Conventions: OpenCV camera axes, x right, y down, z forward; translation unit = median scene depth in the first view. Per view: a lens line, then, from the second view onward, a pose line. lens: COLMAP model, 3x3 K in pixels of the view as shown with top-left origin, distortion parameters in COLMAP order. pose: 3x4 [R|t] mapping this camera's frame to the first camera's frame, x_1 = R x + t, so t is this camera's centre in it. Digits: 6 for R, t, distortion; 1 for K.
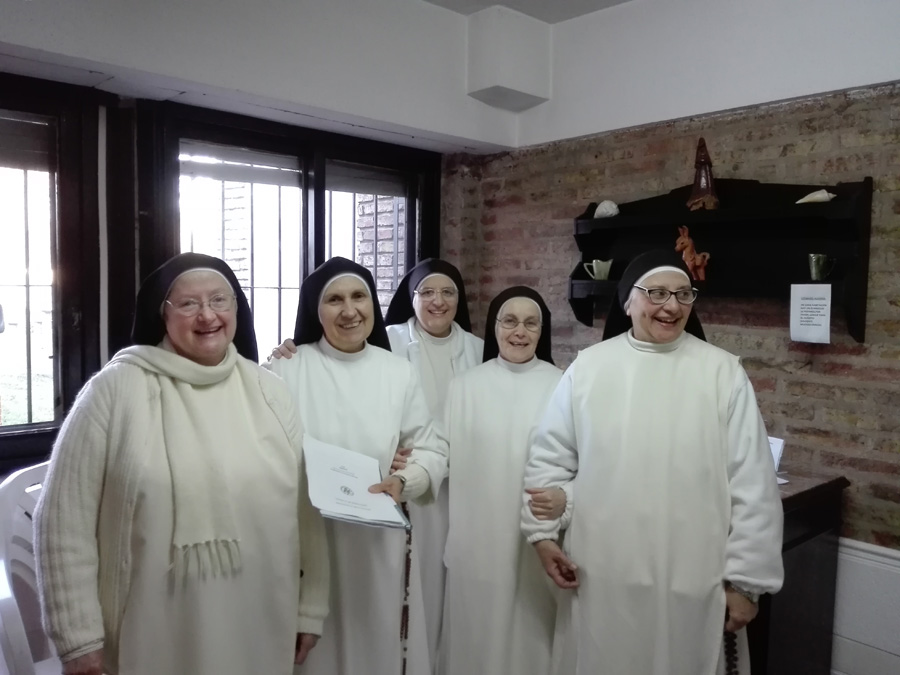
lens RADIAL K [[764.2, 0, 435.9], [0, 764.2, 327.1], [0, 0, 1]] dist [-0.000990, -0.001458]
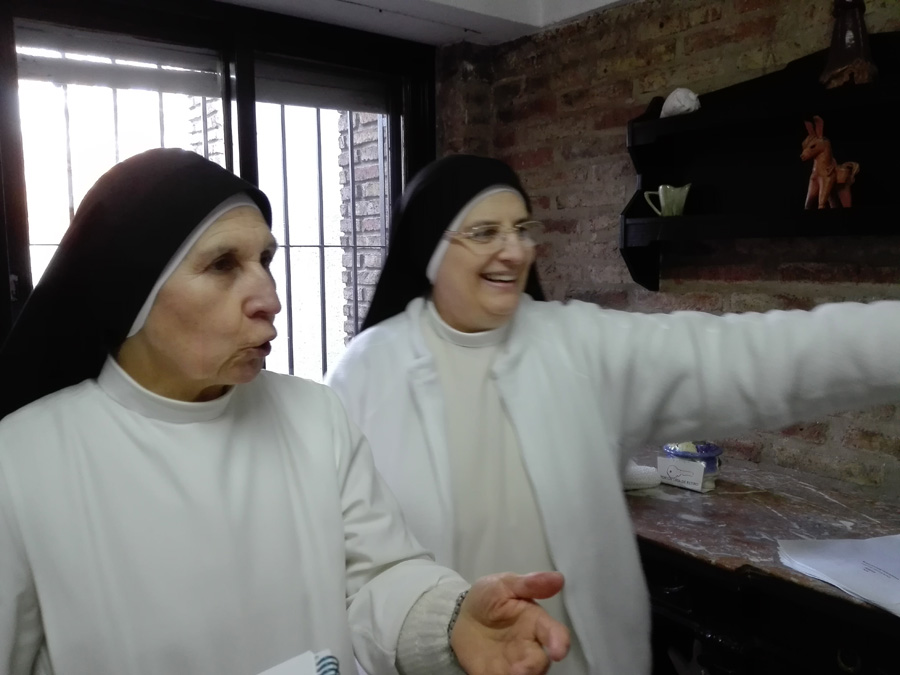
lens RADIAL K [[802.9, 0, 449.4], [0, 802.9, 348.6], [0, 0, 1]] dist [-0.012676, -0.018684]
pose [[0.998754, -0.022007, -0.044801, 0.066542], [0.025029, 0.997368, 0.068053, -0.003291], [0.043186, -0.069090, 0.996675, 0.361742]]
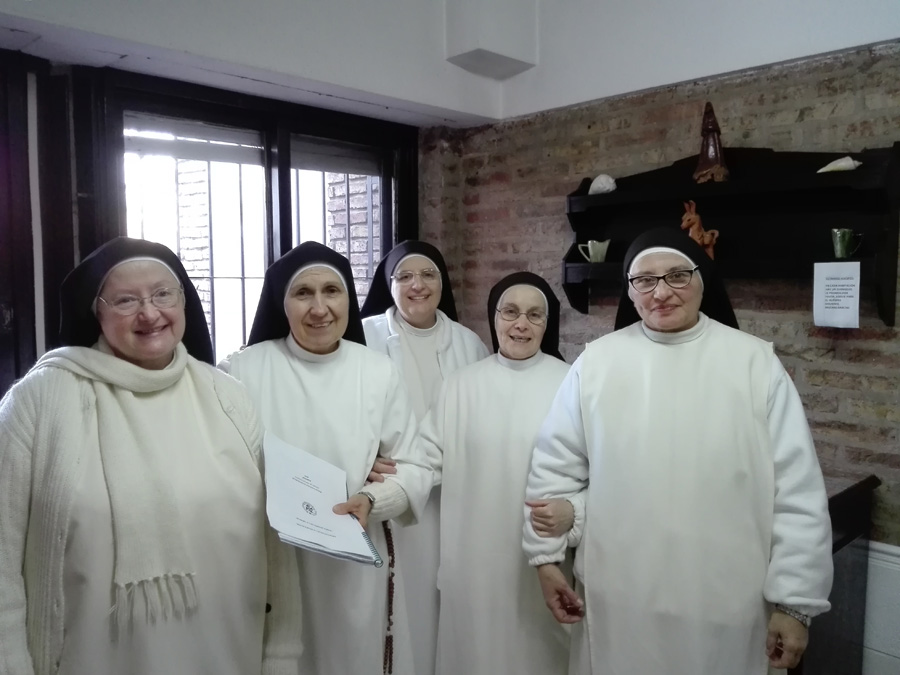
lens RADIAL K [[771.3, 0, 450.0], [0, 771.3, 337.5], [0, 0, 1]] dist [0.010712, -0.017964]
pose [[0.998582, -0.020210, 0.049256, -0.007617], [0.018827, 0.999420, 0.028393, -0.001997], [-0.049801, -0.027425, 0.998383, 0.097631]]
